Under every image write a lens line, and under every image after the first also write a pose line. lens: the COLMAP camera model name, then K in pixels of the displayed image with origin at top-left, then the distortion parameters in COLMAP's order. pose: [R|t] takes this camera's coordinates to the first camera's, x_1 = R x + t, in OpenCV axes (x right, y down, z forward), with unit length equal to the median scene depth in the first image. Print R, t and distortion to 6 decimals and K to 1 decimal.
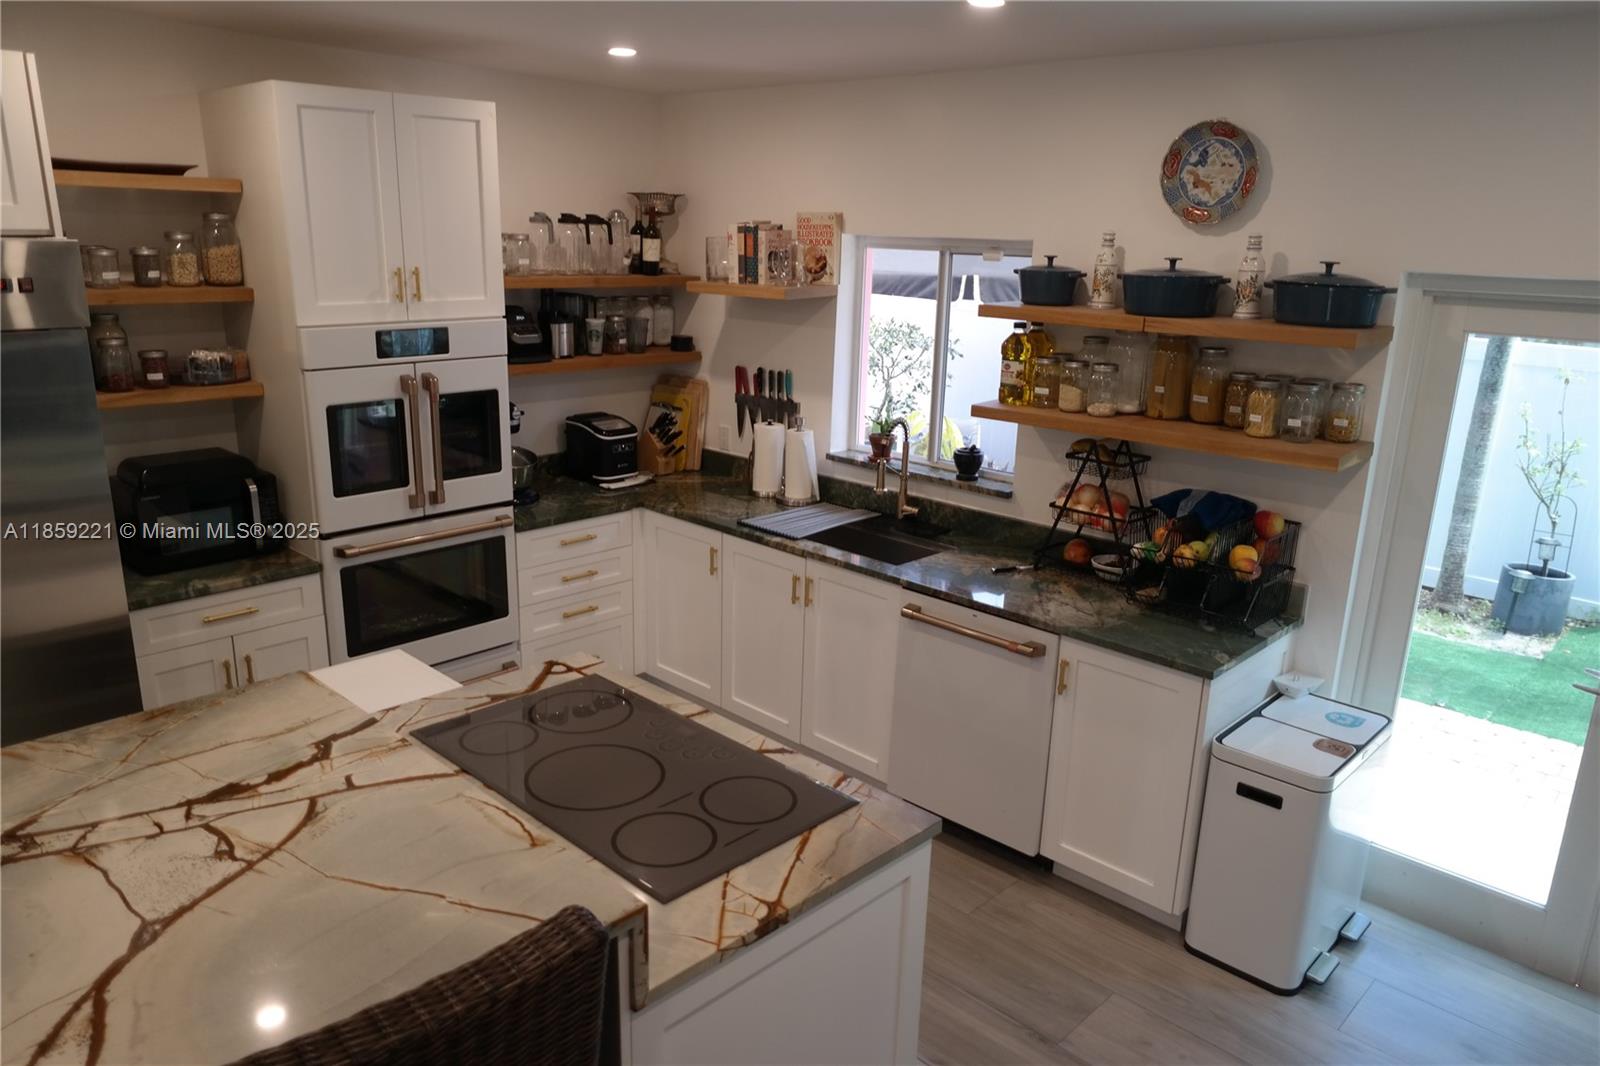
lens RADIAL K [[1110.8, 0, 789.4], [0, 1110.8, 536.7], [0, 0, 1]] dist [-0.006632, -0.001065]
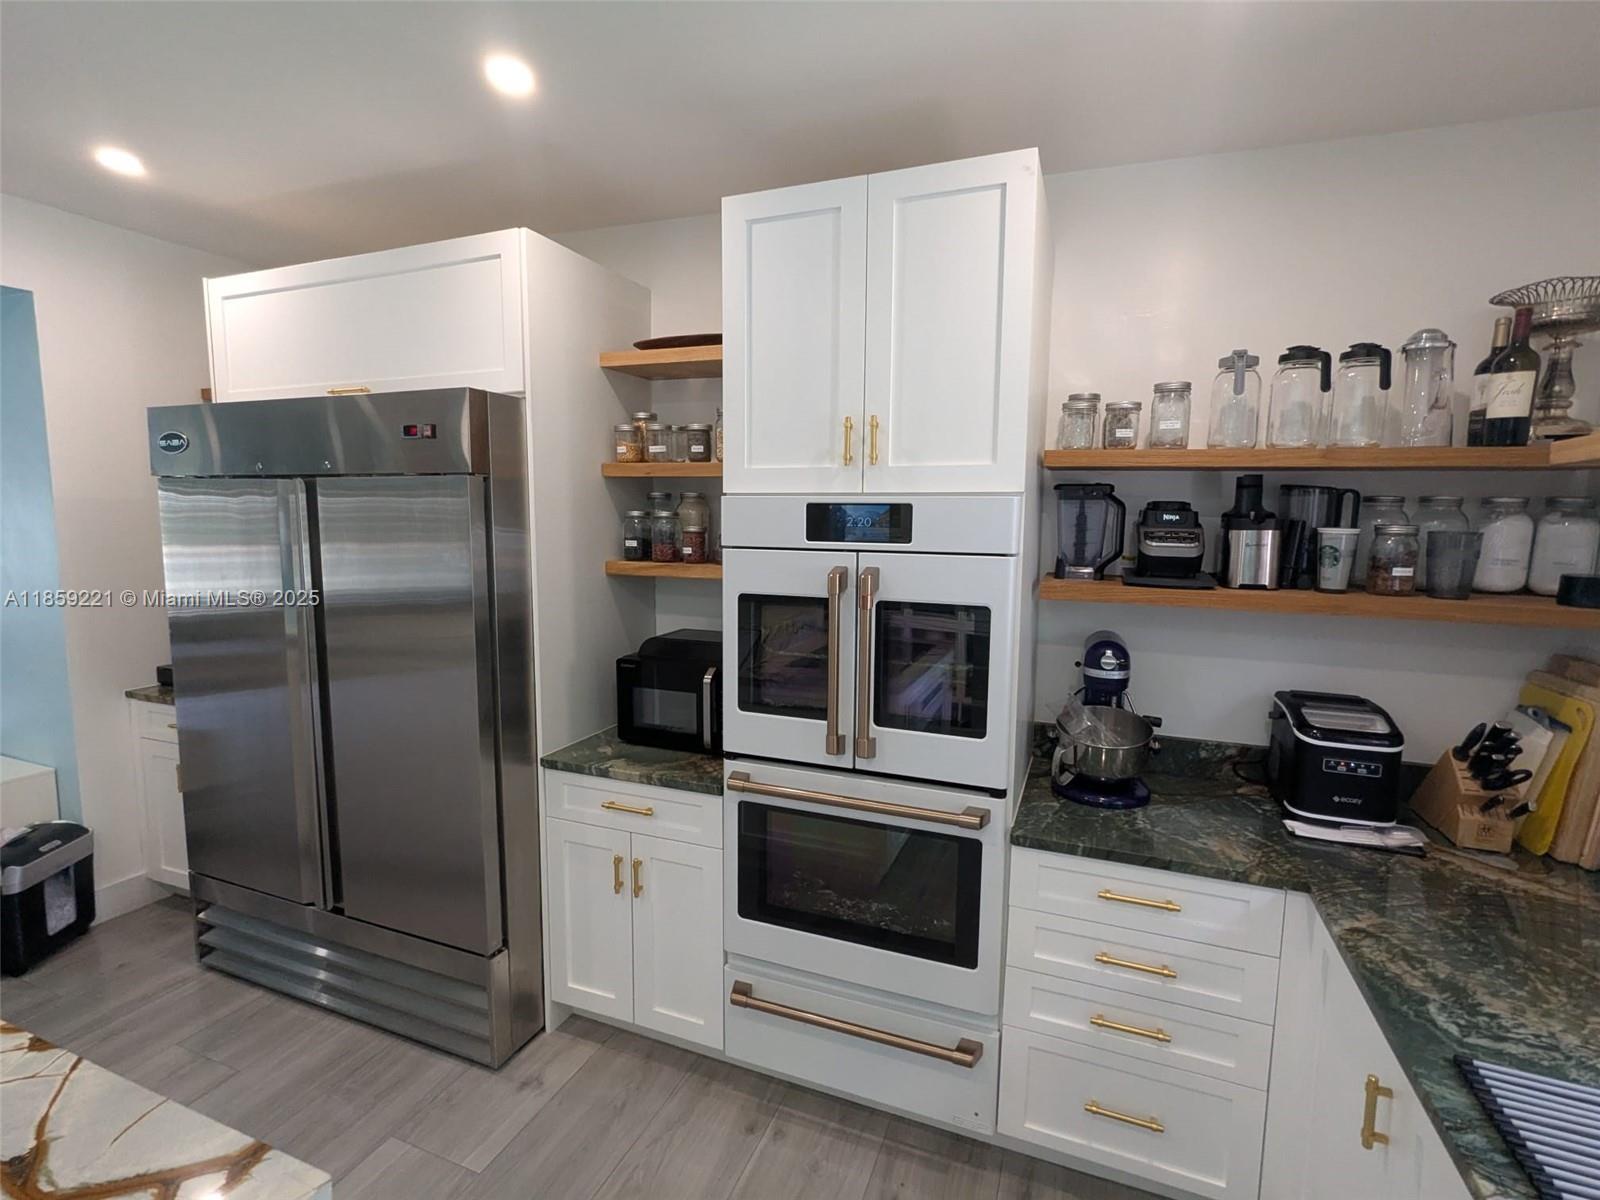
lens RADIAL K [[757.4, 0, 802.1], [0, 757.4, 599.6], [0, 0, 1]] dist [0.002630, -0.001070]
pose [[0.388601, 0.087206, -0.917270, 0.091555], [-0.252508, 0.967479, -0.014996, -0.110946], [0.886131, 0.237445, 0.397984, 0.784862]]
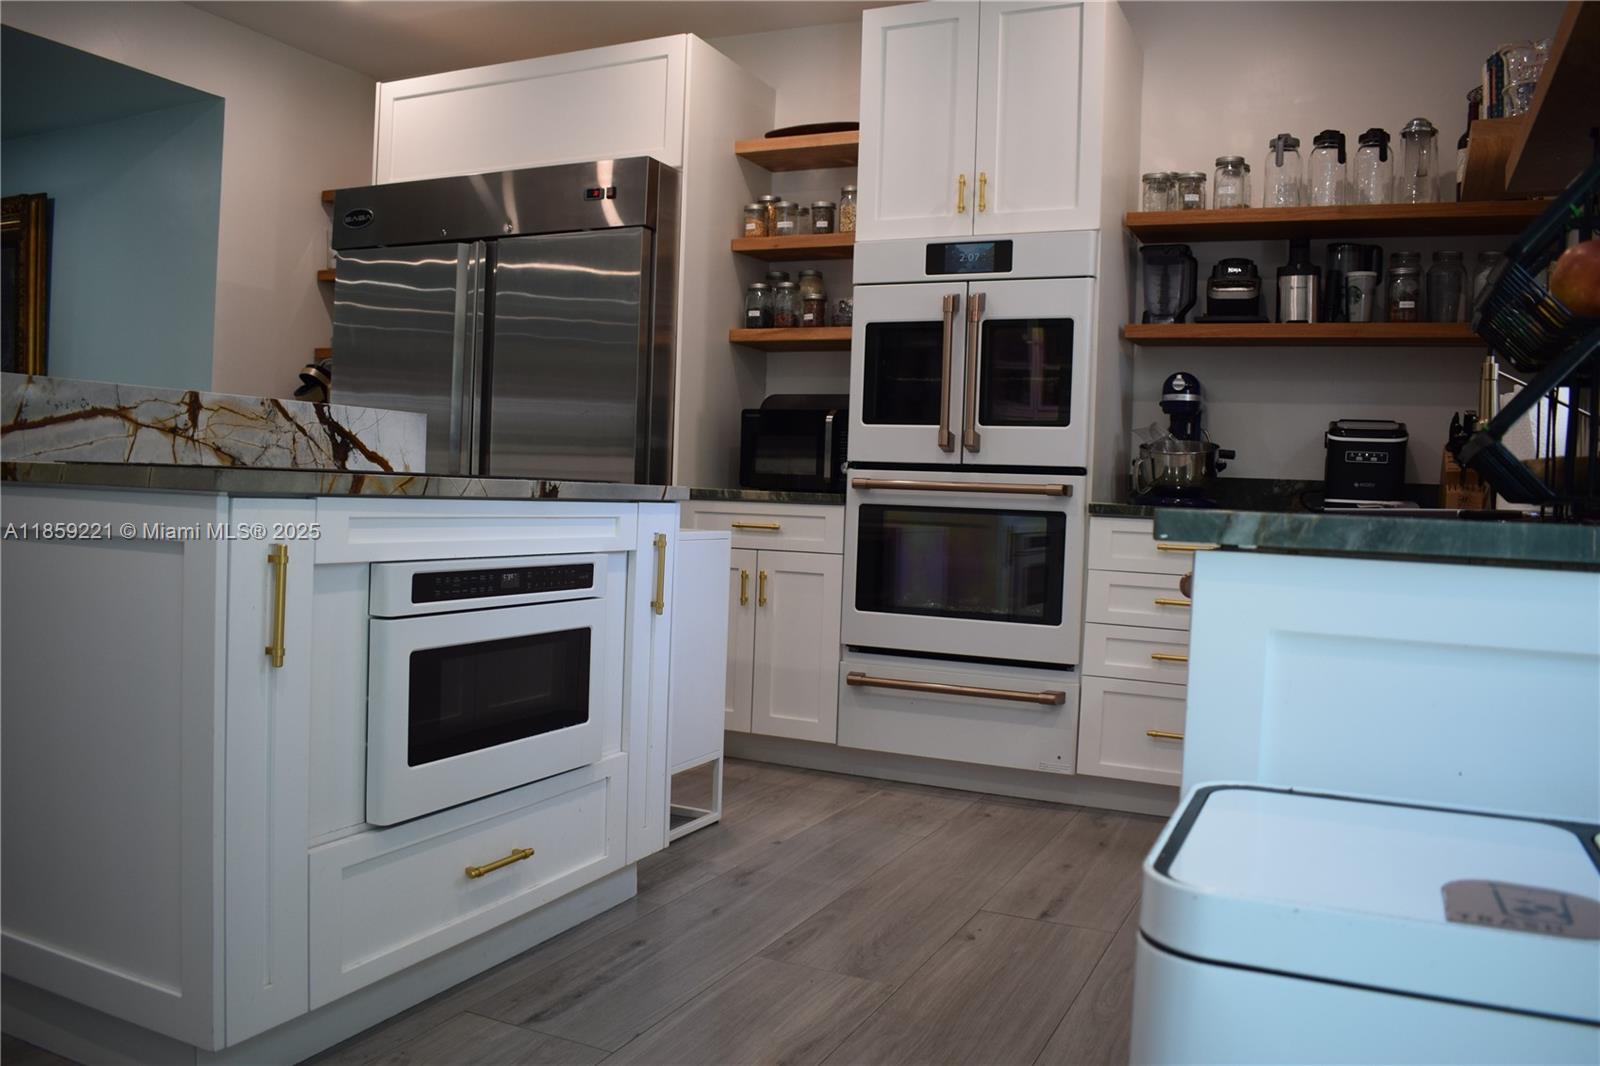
lens RADIAL K [[1253.4, 0, 792.1], [0, 1253.4, 531.0], [0, 0, 1]] dist [-0.092188, 0.013489]
pose [[0.327434, 0.017512, -0.944712, 0.536291], [-0.284615, 0.955219, -0.080940, 0.146503], [0.900989, 0.295381, 0.317756, 0.626279]]
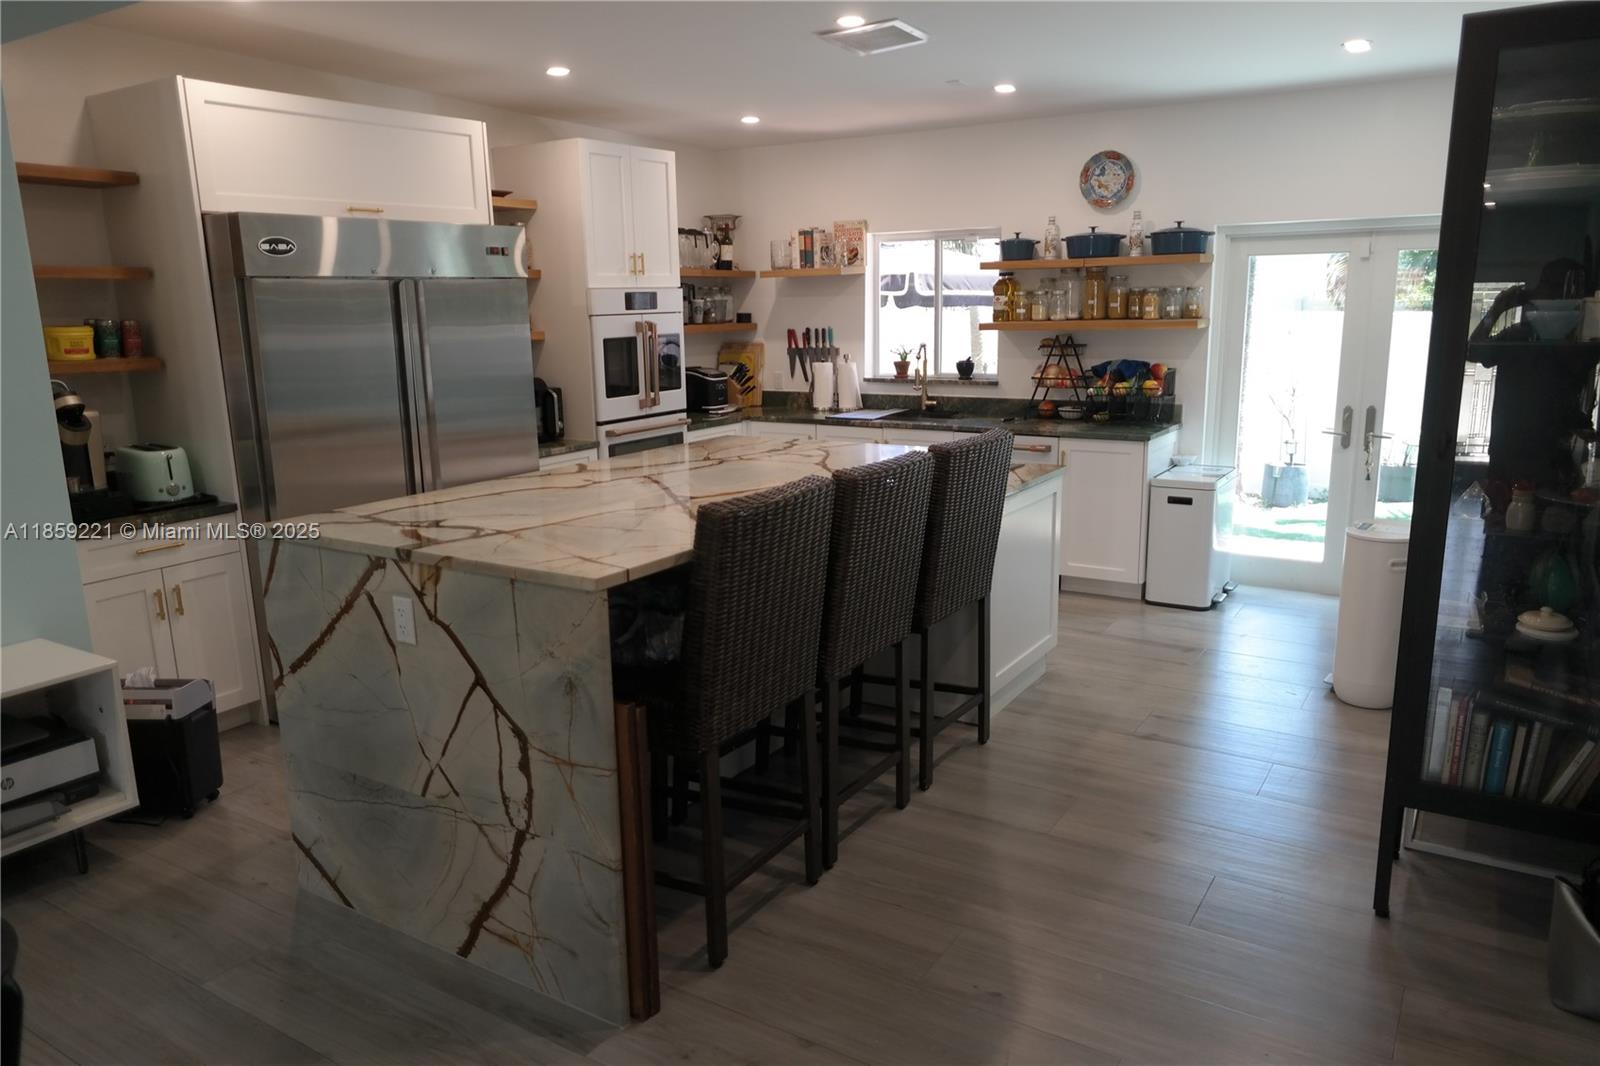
lens RADIAL K [[1110.8, 0, 789.4], [0, 1110.8, 536.7], [0, 0, 1]] dist [-0.006632, -0.001065]
pose [[0.978502, -0.084857, 0.187973, -0.455514], [0.096262, 0.993977, -0.052385, 0.259831], [-0.182396, 0.069353, 0.980776, -0.559949]]
